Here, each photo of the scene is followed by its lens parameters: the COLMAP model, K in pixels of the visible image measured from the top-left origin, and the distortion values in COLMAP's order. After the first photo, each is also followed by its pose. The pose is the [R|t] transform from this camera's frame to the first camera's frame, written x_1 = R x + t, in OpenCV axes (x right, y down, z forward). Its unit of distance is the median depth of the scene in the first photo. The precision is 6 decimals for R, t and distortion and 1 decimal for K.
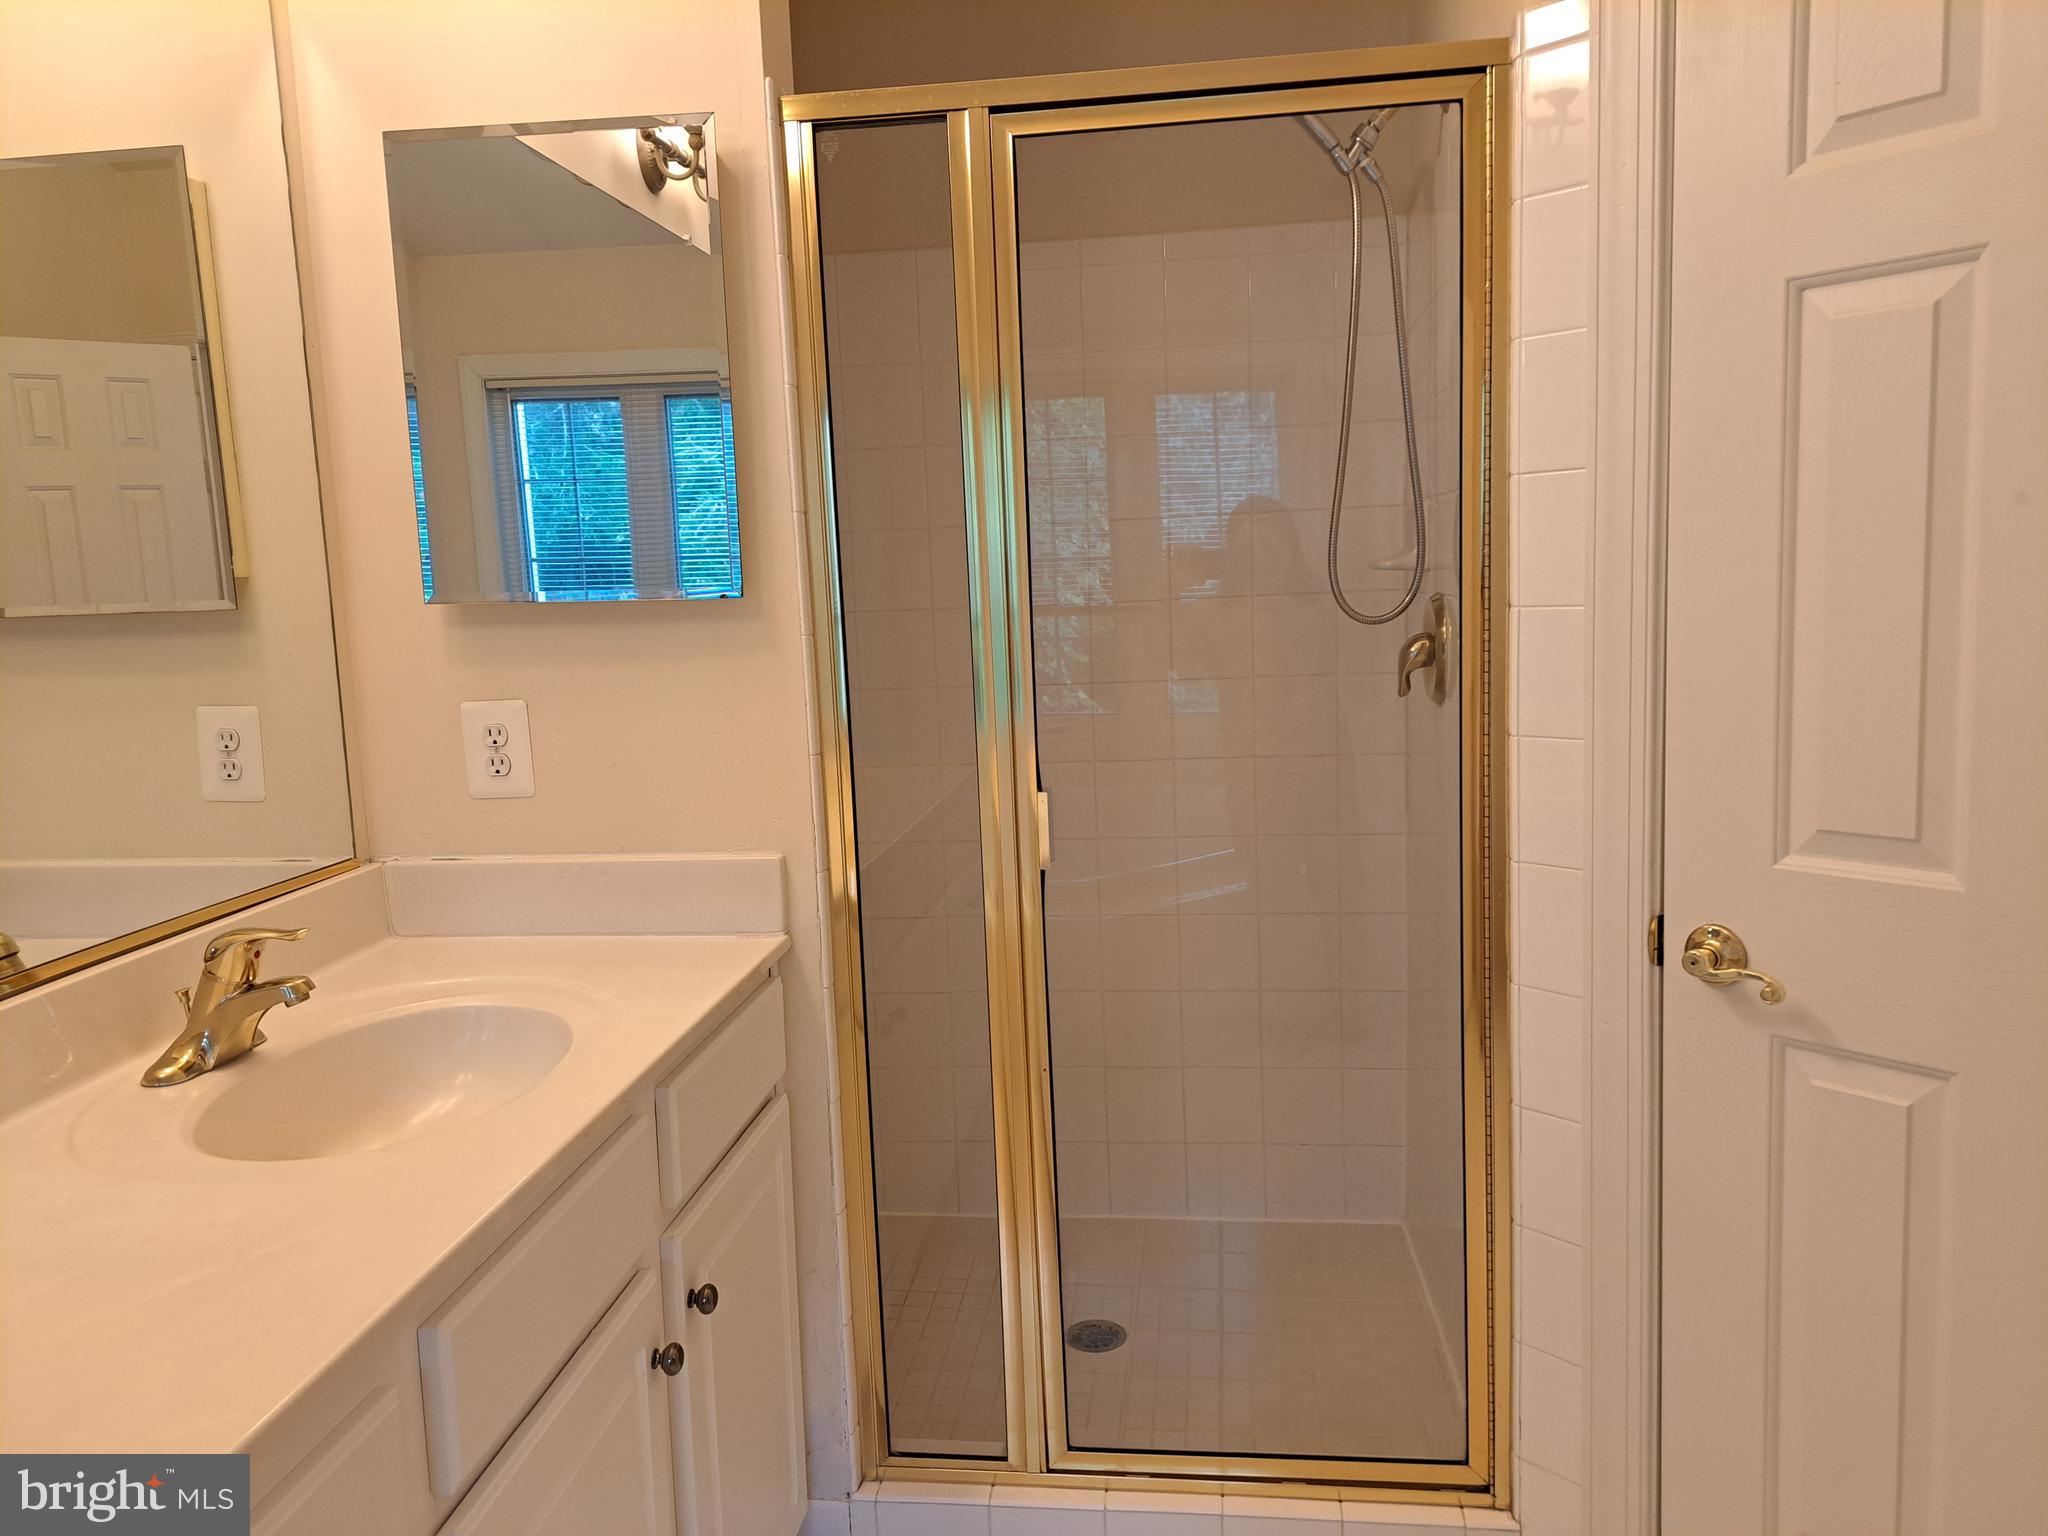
lens RADIAL K [[1460.5, 0, 1024.0], [0, 1460.5, 768.0], [0, 0, 1]] dist [0.089794, -0.100563]
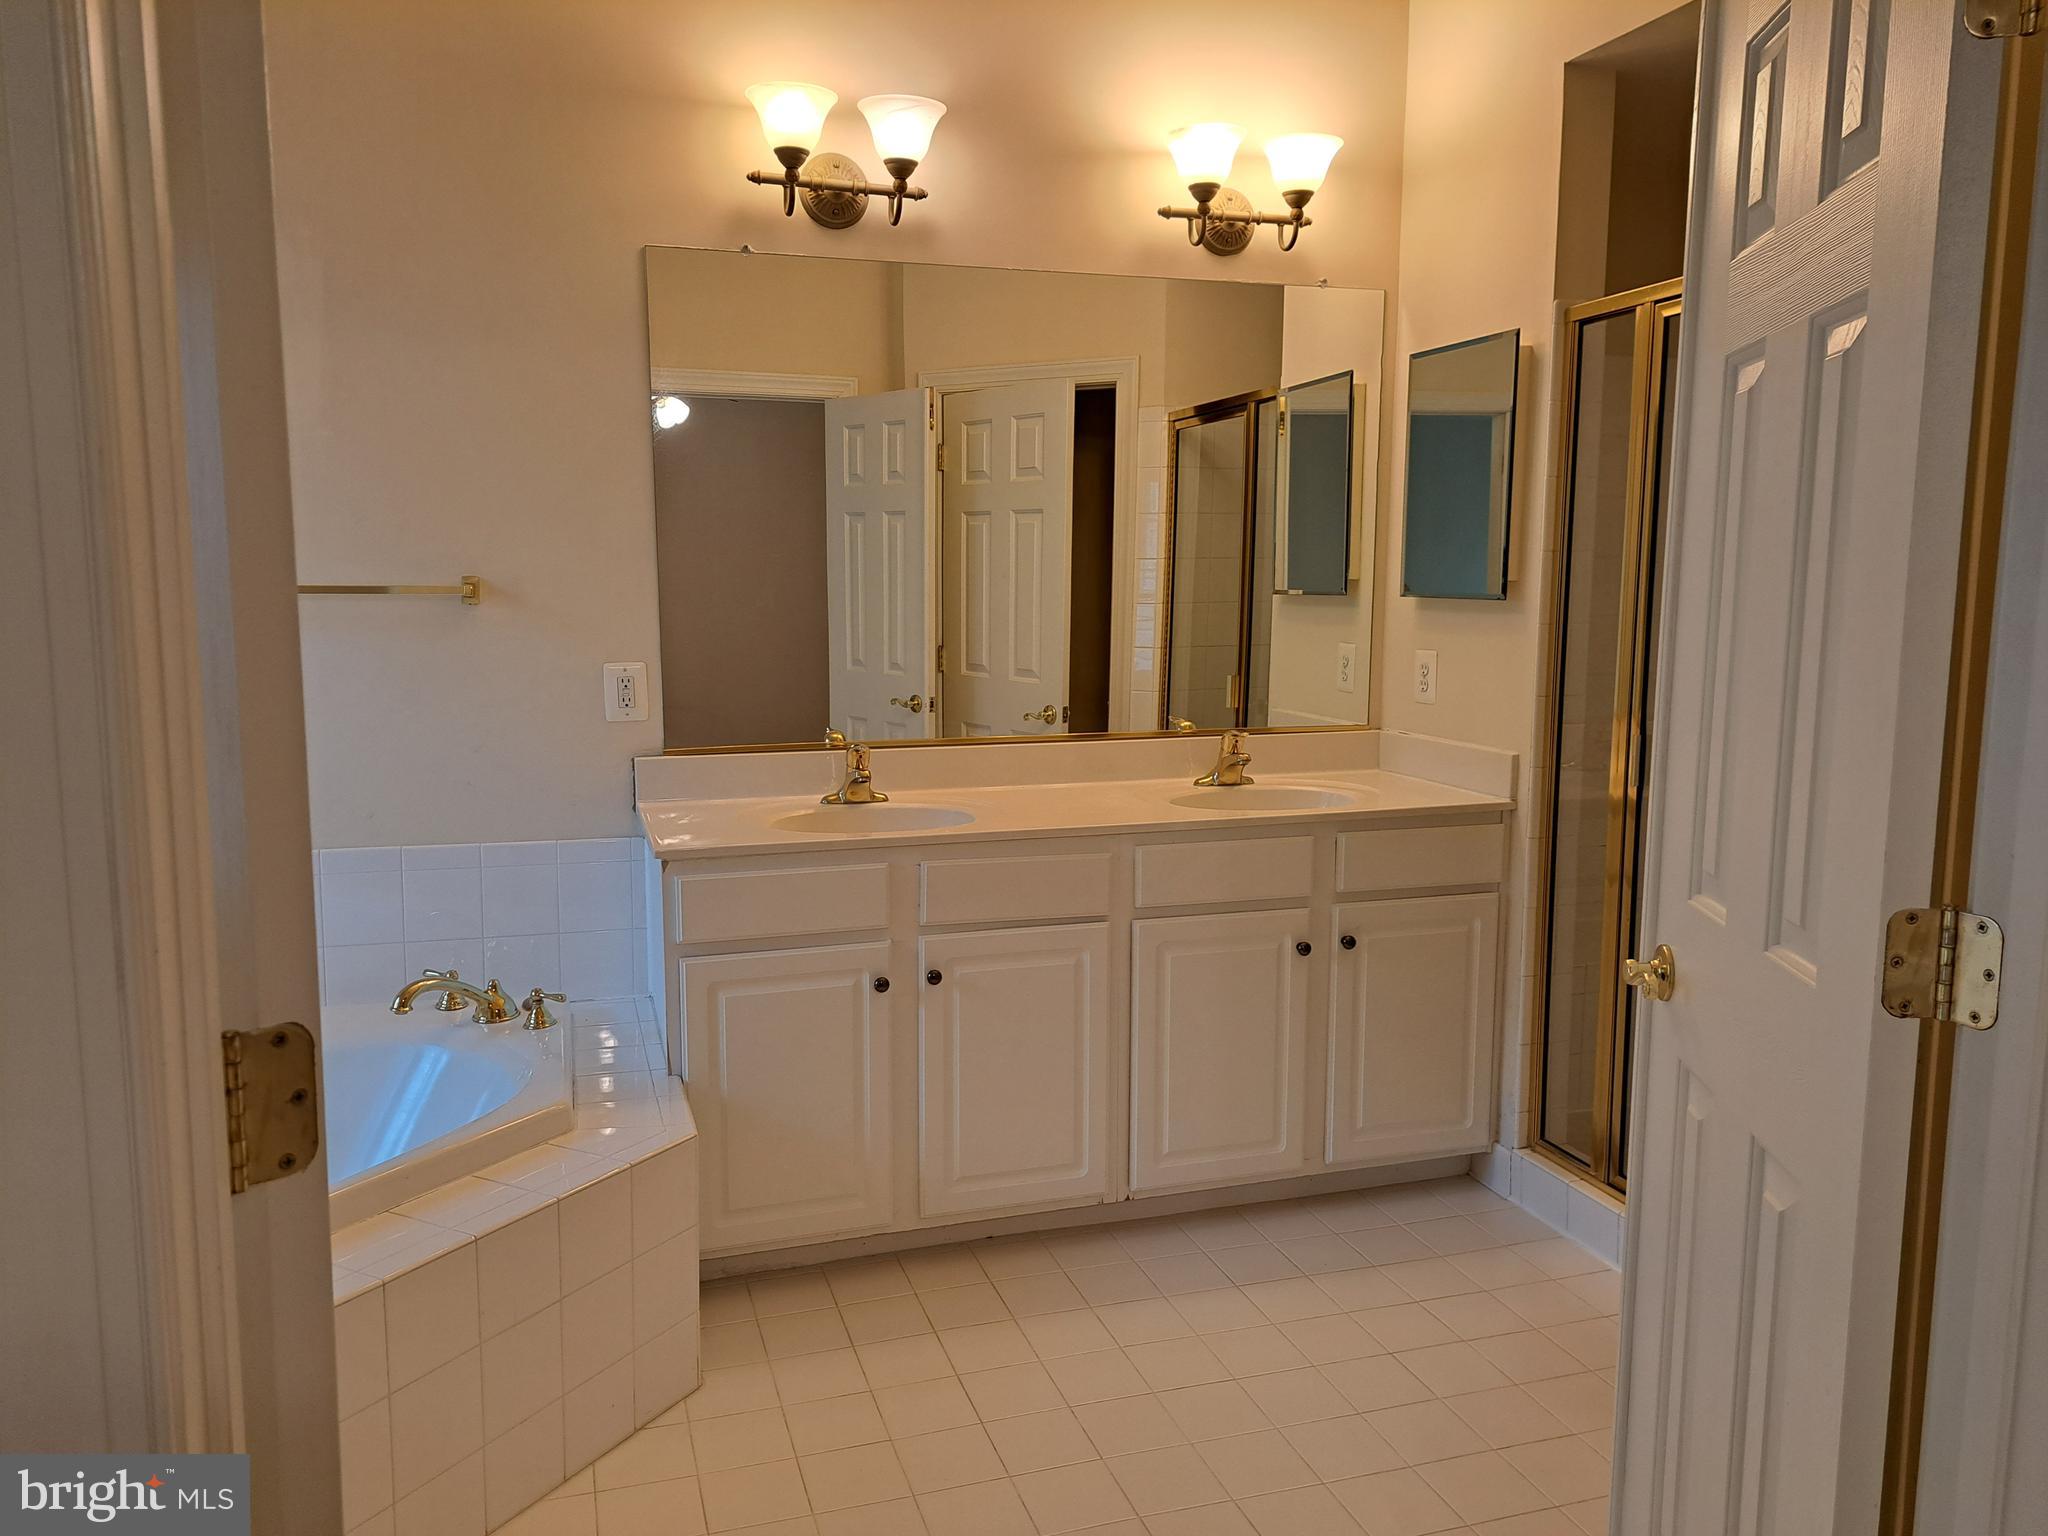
lens RADIAL K [[1460.5, 0, 1024.0], [0, 1460.5, 768.0], [0, 0, 1]] dist [0.089794, -0.100563]
pose [[0.427395, 0.151529, -0.891276, 1.079728], [-0.139835, 0.985070, 0.100420, -0.014683], [0.893185, 0.081712, 0.442203, -0.249866]]
